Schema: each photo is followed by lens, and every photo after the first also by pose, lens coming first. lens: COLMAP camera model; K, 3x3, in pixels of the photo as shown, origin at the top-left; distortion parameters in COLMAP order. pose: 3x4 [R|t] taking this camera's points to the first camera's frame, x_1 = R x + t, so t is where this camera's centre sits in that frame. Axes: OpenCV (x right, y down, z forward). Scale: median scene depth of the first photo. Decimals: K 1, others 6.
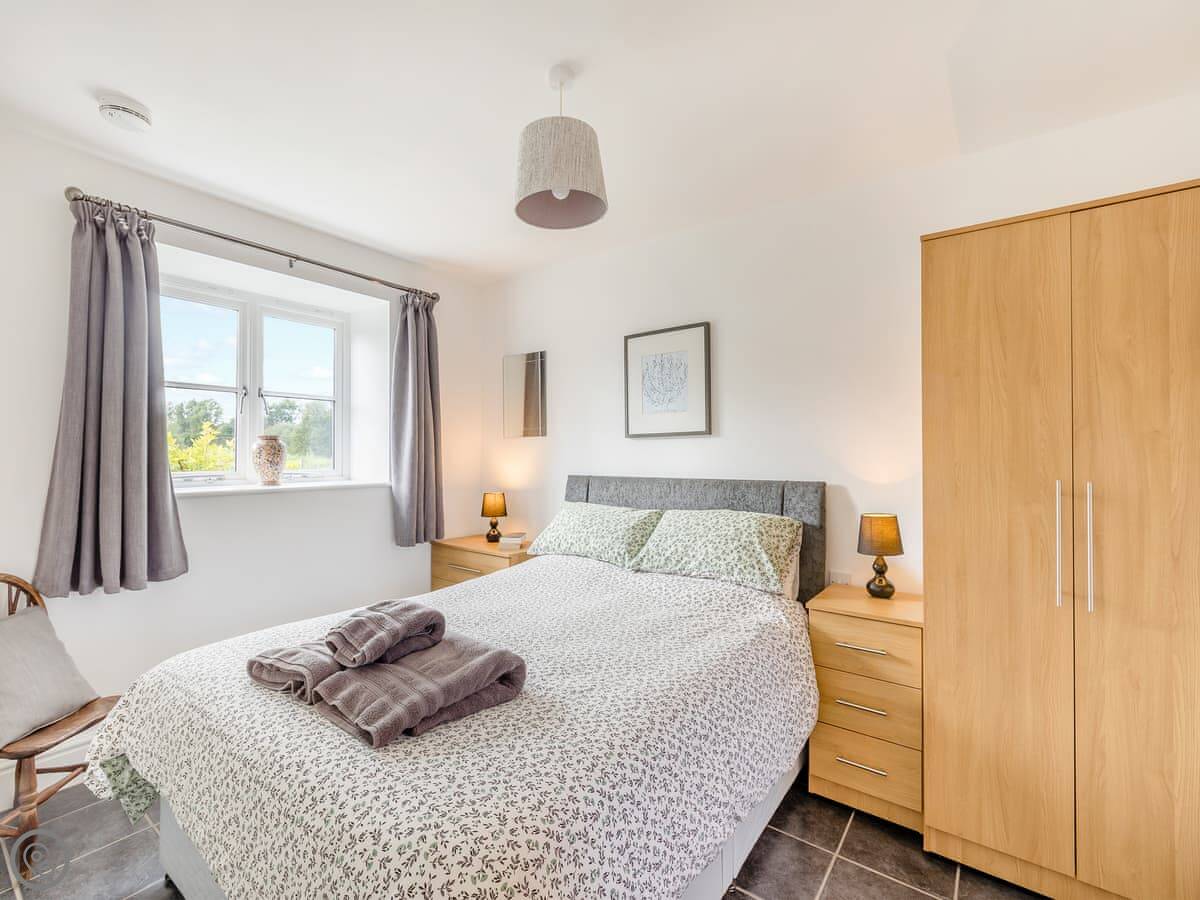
lens RADIAL K [[541.1, 0, 574.8], [0, 541.1, 448.4], [0, 0, 1]] dist [-0.001149, 0.001027]
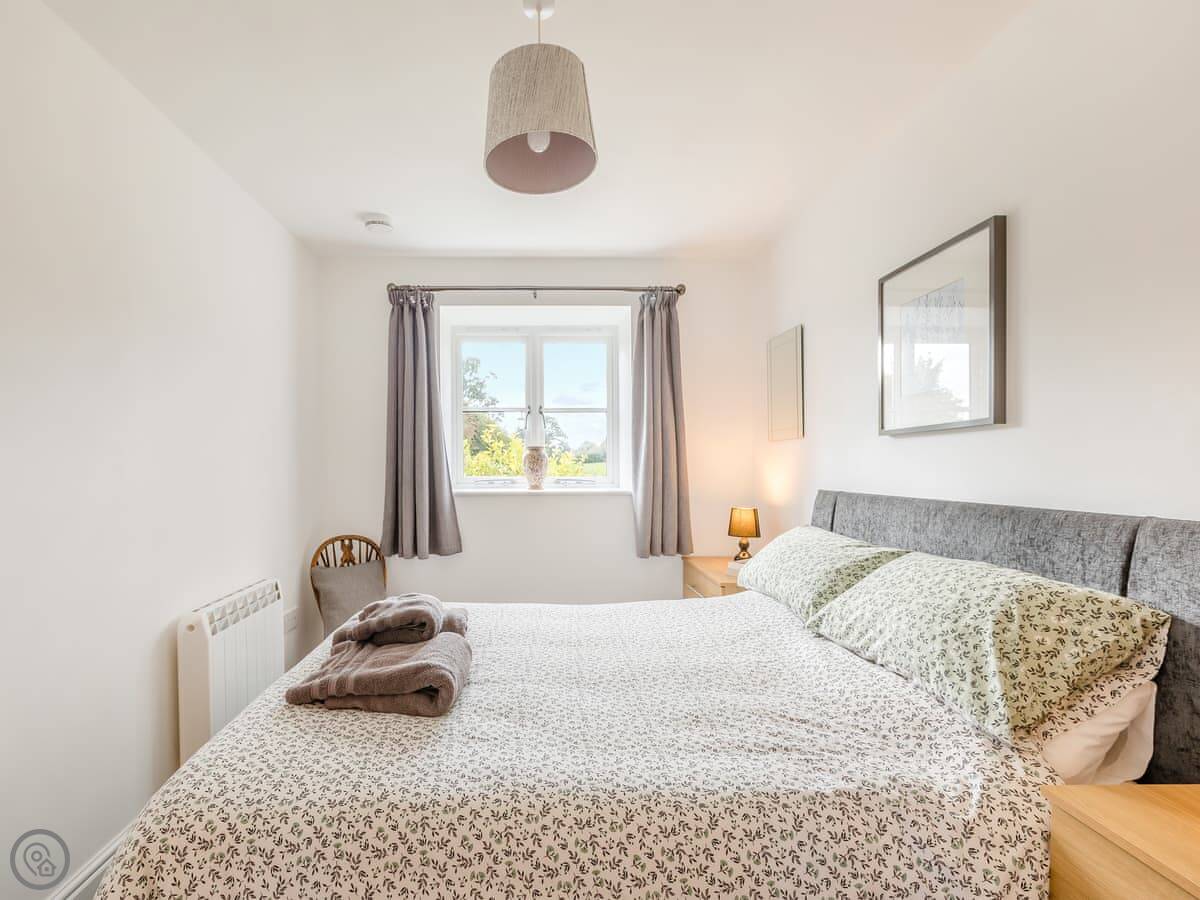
lens RADIAL K [[541.1, 0, 518.5], [0, 541.1, 473.0], [0, 0, 1]] dist [-0.001149, 0.001027]
pose [[0.618776, 0.012251, -0.785472, 0.413645], [0.011026, 0.999644, 0.024278, 0.006183], [0.785490, -0.023683, 0.618421, 0.306242]]
